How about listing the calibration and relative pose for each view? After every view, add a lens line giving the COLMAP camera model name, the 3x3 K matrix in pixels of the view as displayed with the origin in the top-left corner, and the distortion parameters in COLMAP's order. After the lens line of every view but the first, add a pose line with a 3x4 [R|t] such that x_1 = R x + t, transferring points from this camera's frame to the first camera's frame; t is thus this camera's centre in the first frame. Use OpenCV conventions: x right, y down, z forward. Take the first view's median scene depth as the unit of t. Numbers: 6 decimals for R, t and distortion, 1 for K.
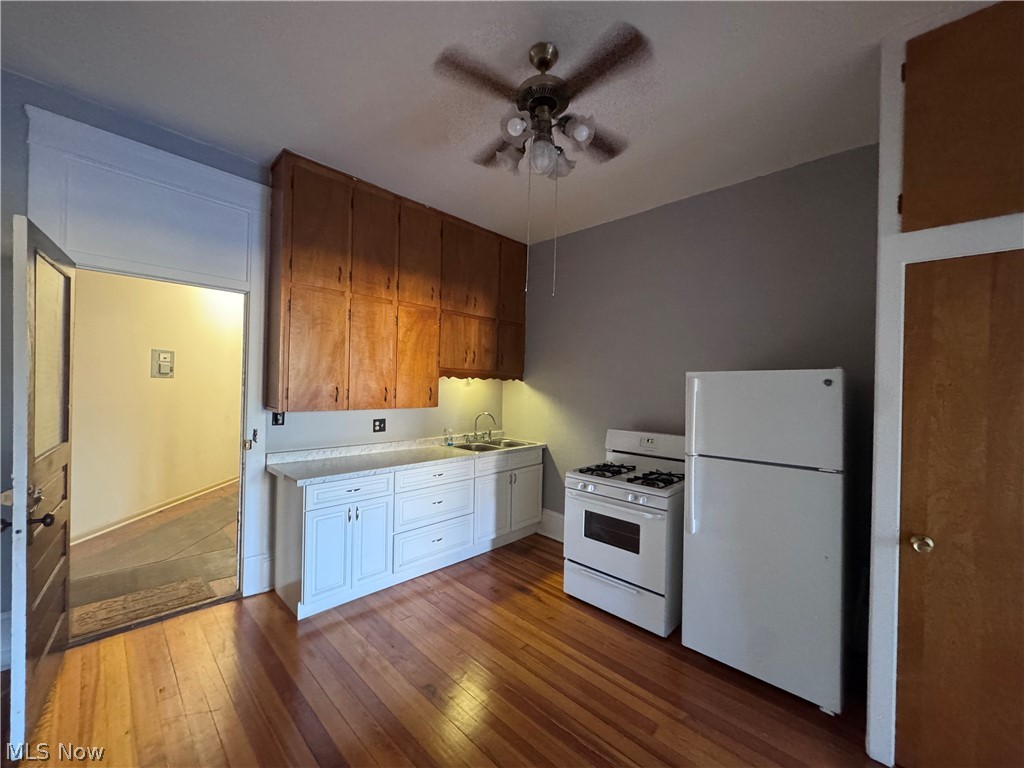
lens RADIAL K [[407.6, 0, 509.8], [0, 407.6, 382.0], [0, 0, 1]] dist [-0.002391, -0.000054]
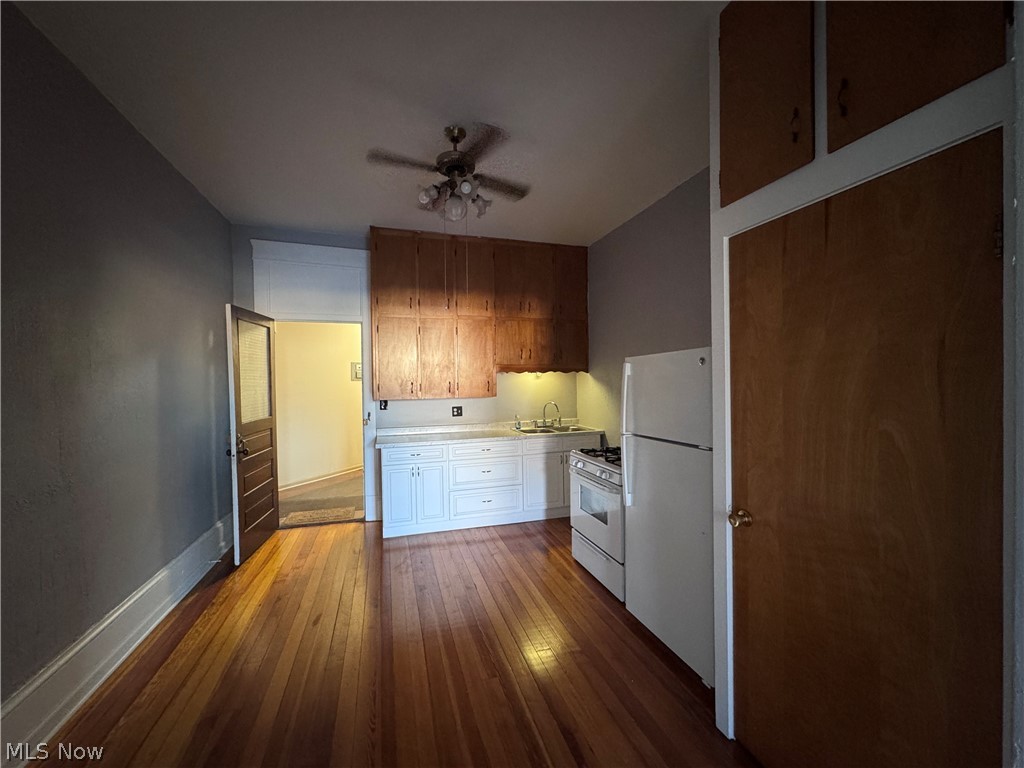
lens RADIAL K [[407.6, 0, 509.8], [0, 407.6, 382.0], [0, 0, 1]] dist [-0.002391, -0.000054]
pose [[0.876652, -0.032198, -0.480046, 0.588128], [0.035845, 0.999356, -0.001570, 0.026505], [0.479788, -0.015831, 0.877242, -0.080860]]
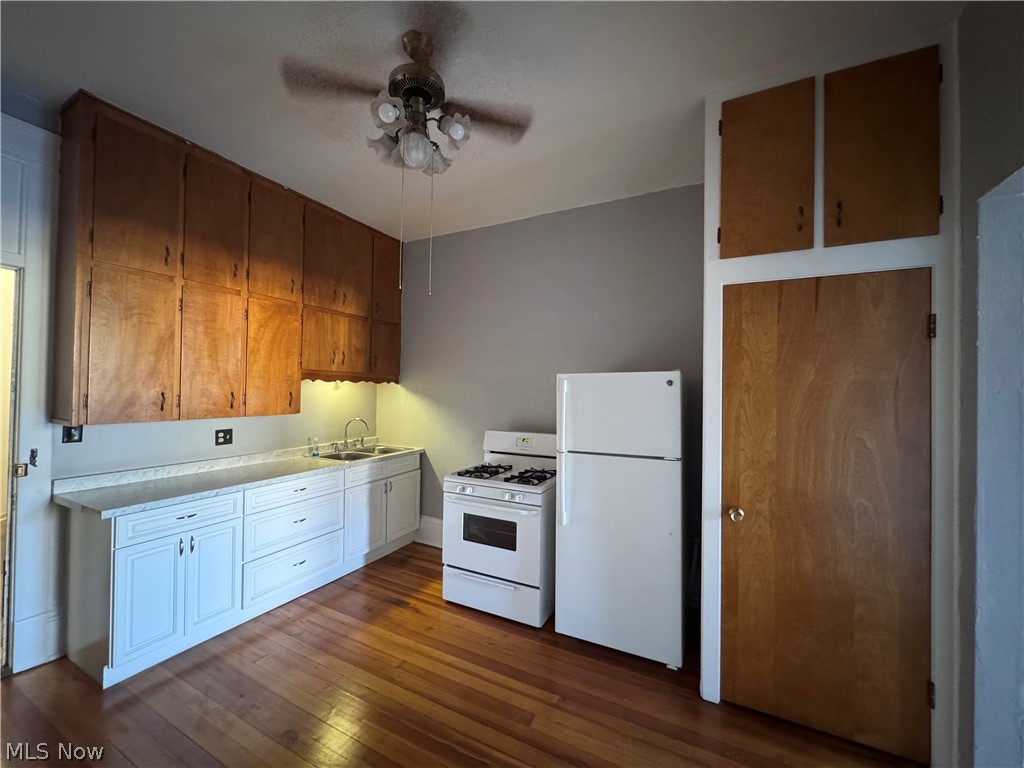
lens RADIAL K [[409.5, 0, 510.5], [0, 409.5, 382.9], [0, 0, 1]] dist [-0.001049, -0.000041]
pose [[0.956482, -0.005680, 0.291737, 0.004272], [0.007285, 0.999964, -0.004415, 0.002107], [-0.291701, 0.006348, 0.956488, 0.010206]]
